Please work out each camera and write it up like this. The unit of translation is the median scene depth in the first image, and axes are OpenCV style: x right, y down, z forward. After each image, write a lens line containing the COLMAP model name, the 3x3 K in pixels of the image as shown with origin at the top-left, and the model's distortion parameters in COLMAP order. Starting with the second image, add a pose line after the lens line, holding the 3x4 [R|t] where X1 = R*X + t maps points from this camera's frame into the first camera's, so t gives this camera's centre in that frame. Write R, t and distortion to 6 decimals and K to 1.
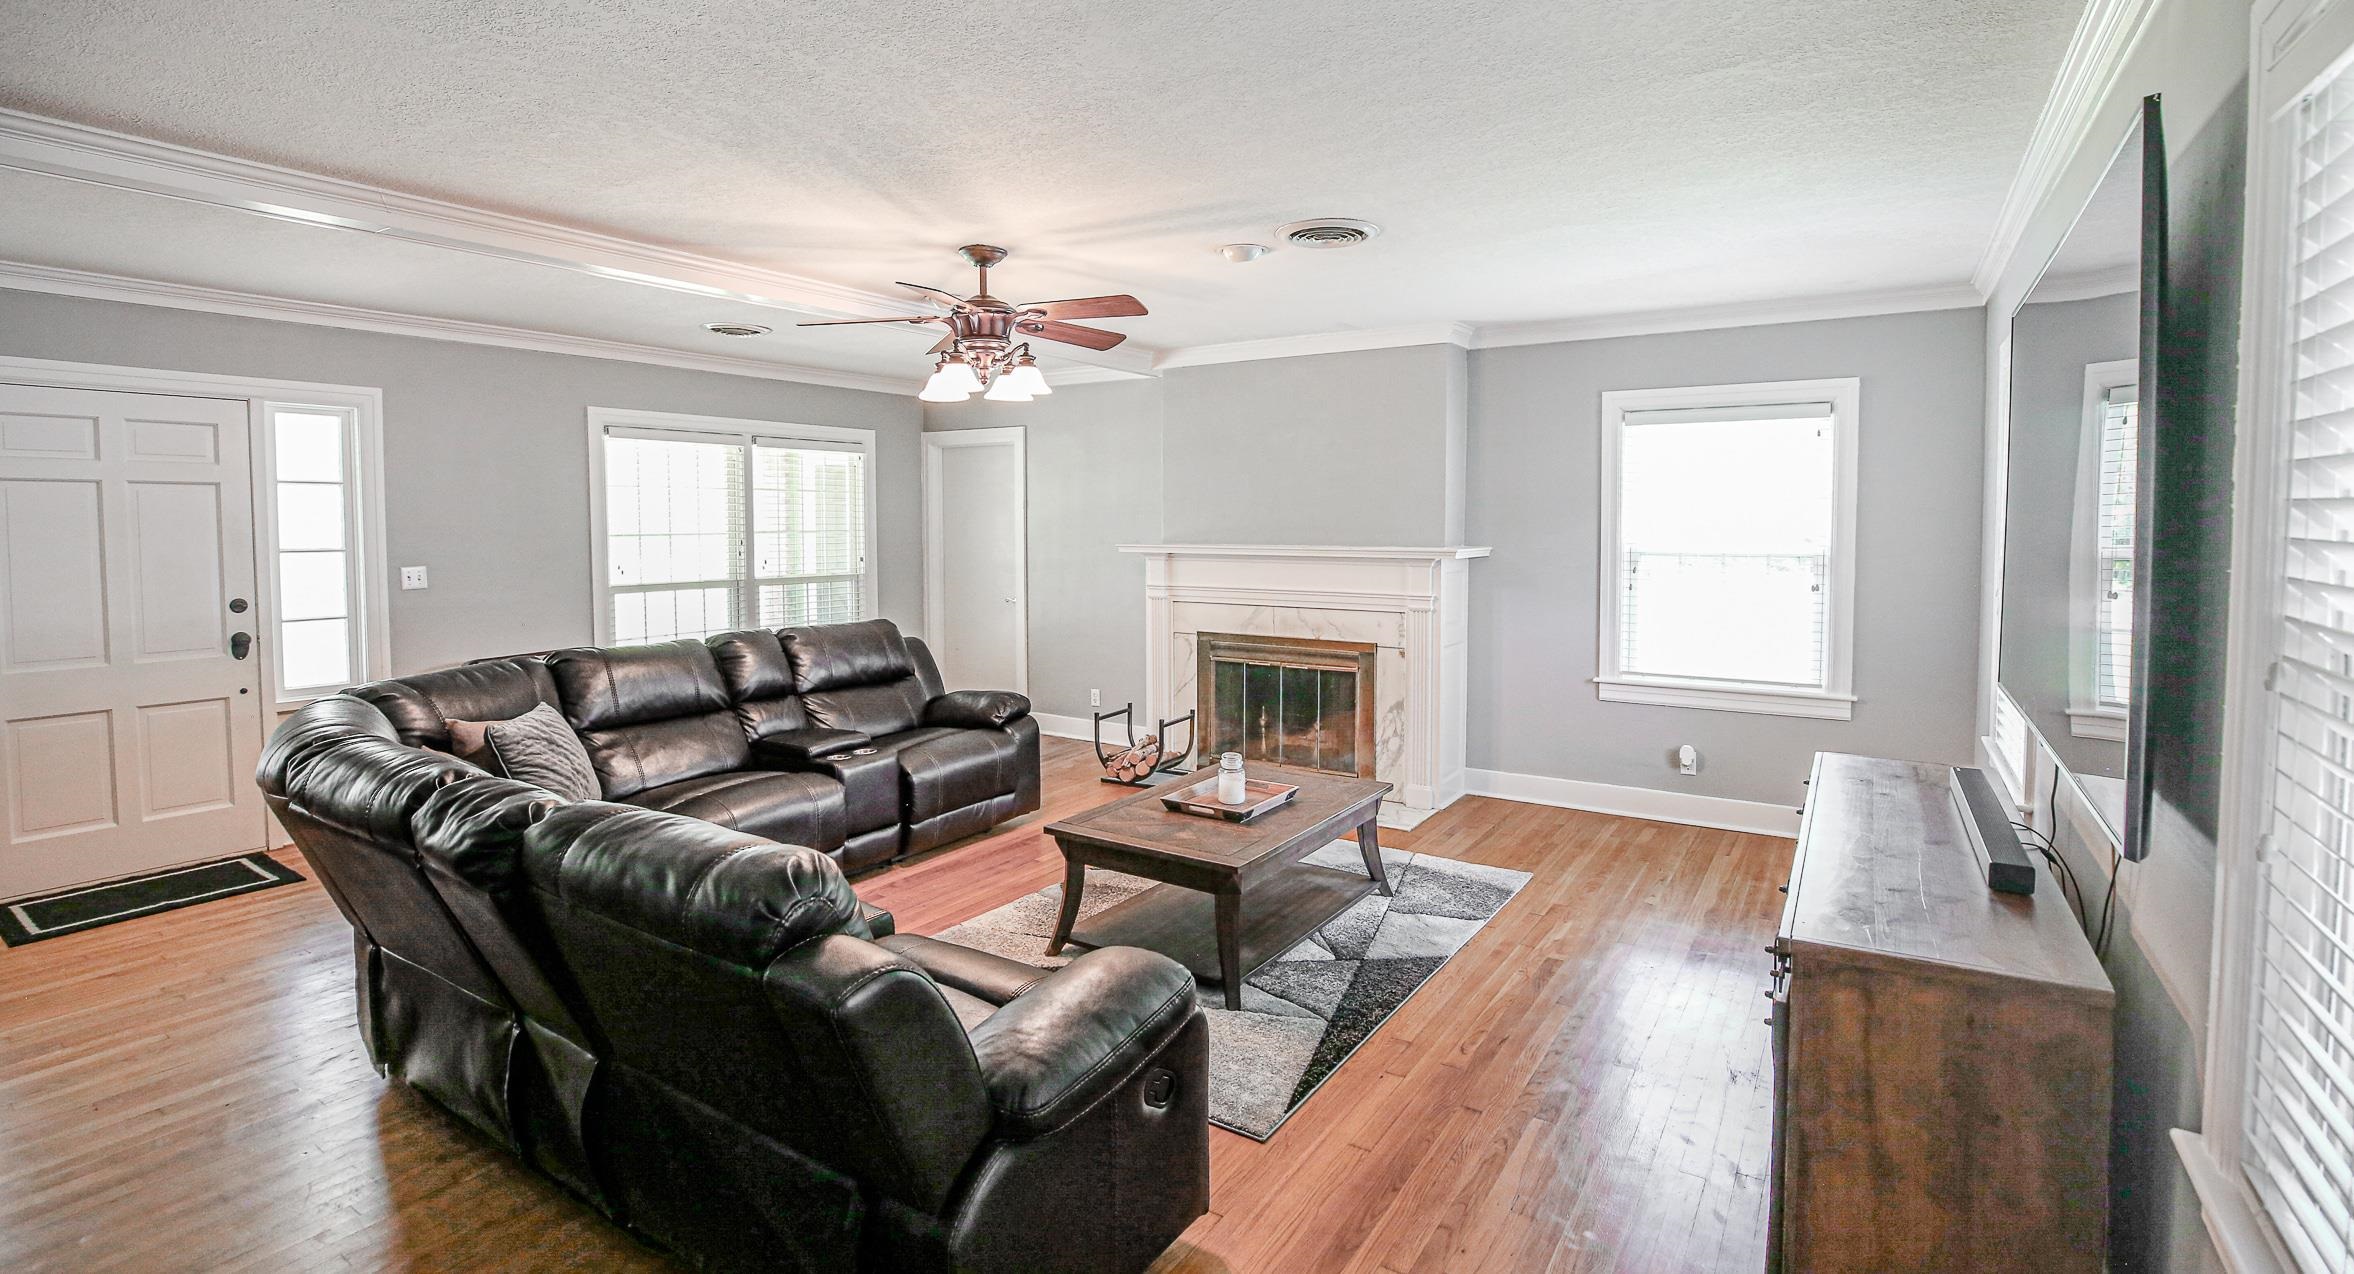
lens RADIAL K [[1034.7, 0, 1202.2], [0, 1034.7, 564.4], [0, 0, 1]] dist [-0.021121, -0.000371]
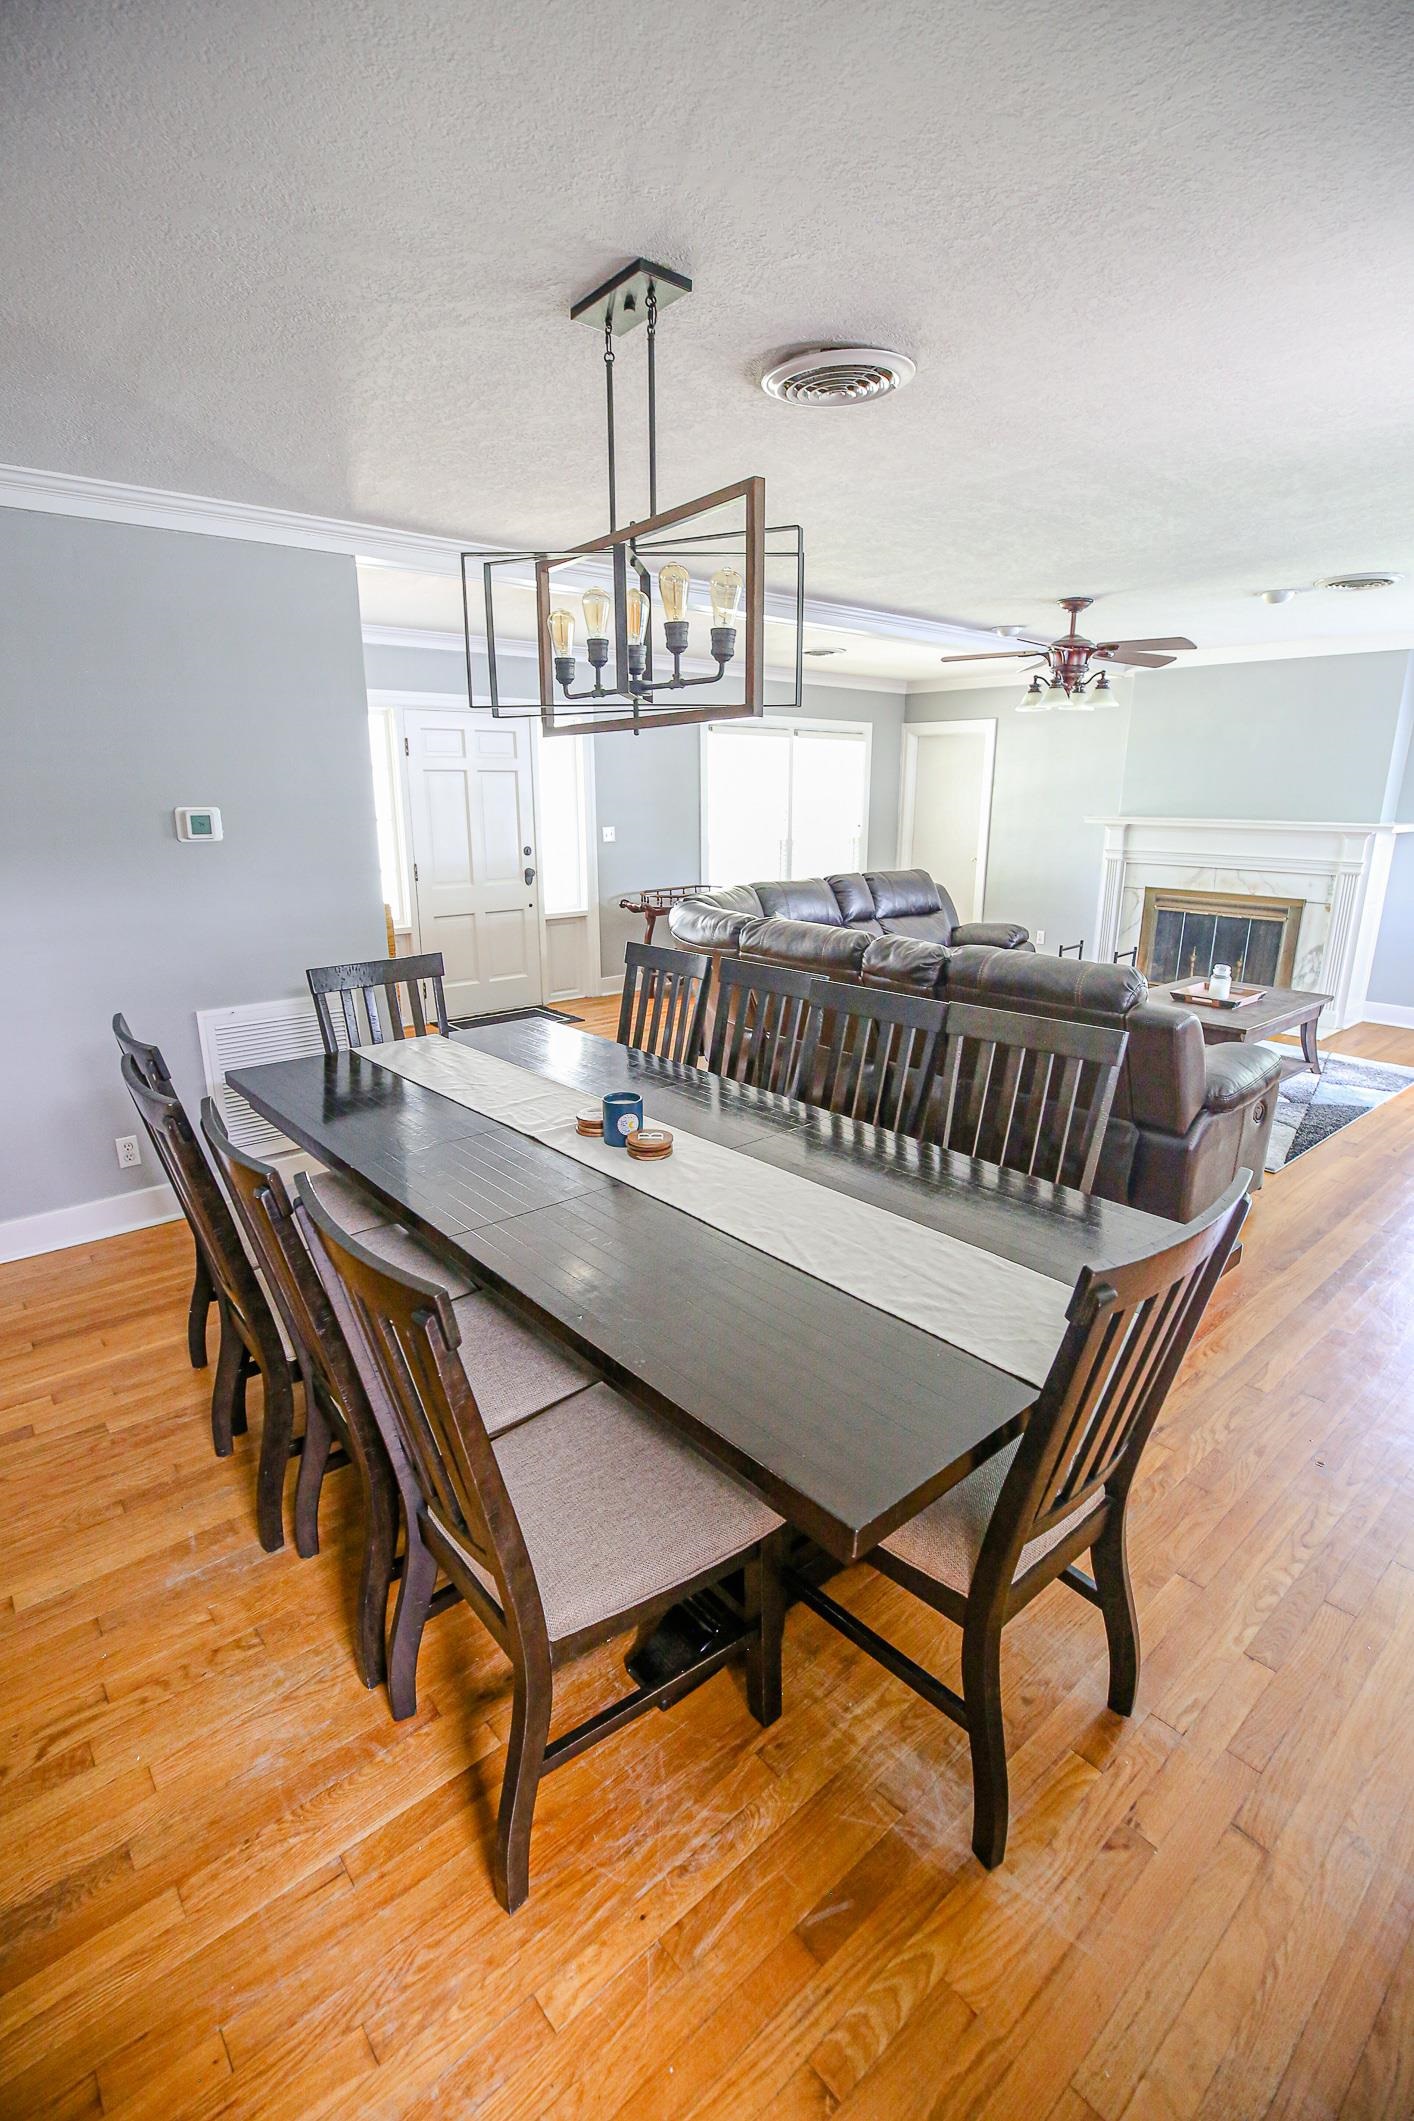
lens RADIAL K [[968.2, 0, 704.0], [0, 968.2, 1069.6], [0, 0, 1]] dist [-0.032802, 0.008175]
pose [[0.960689, 0.077692, -0.266533, -0.235298], [-0.012028, 0.970792, 0.239622, 0.006692], [0.277365, -0.226996, 0.933564, -0.390617]]
